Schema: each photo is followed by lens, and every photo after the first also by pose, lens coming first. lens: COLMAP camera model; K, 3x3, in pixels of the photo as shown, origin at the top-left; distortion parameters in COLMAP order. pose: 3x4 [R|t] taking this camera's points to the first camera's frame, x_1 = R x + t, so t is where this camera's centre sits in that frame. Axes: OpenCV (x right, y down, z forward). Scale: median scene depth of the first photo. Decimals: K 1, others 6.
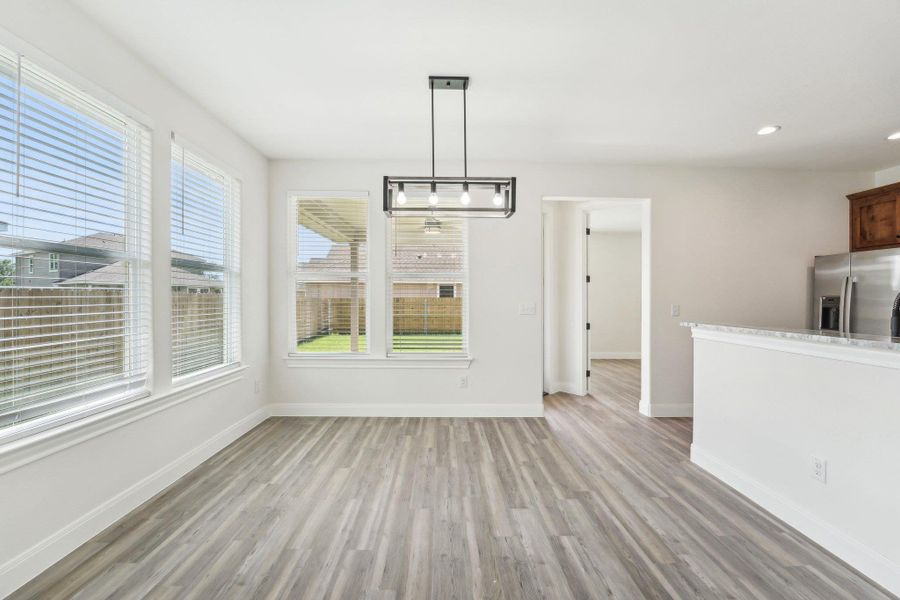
lens RADIAL K [[368.0, 0, 450.0], [0, 368.0, 300.0], [0, 0, 1]] dist [-0.034084, 0.000421]
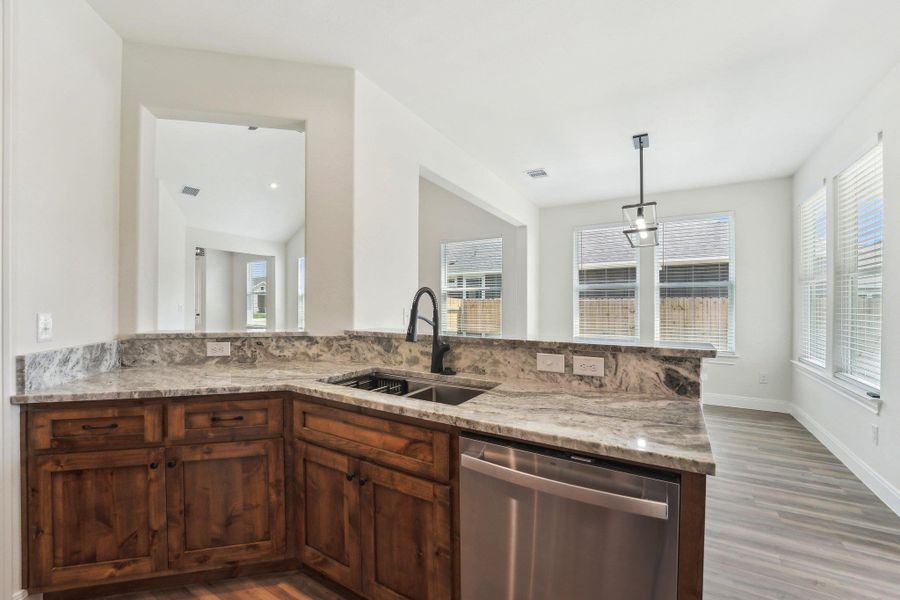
lens RADIAL K [[375.8, 0, 450.0], [0, 375.8, 300.0], [0, 0, 1]] dist [-0.018086, 0.000327]
pose [[-0.536821, -0.017358, -0.843518, 1.198943], [-0.007146, 0.999846, -0.016027, 0.007008], [0.843666, -0.002576, -0.536862, 0.889078]]
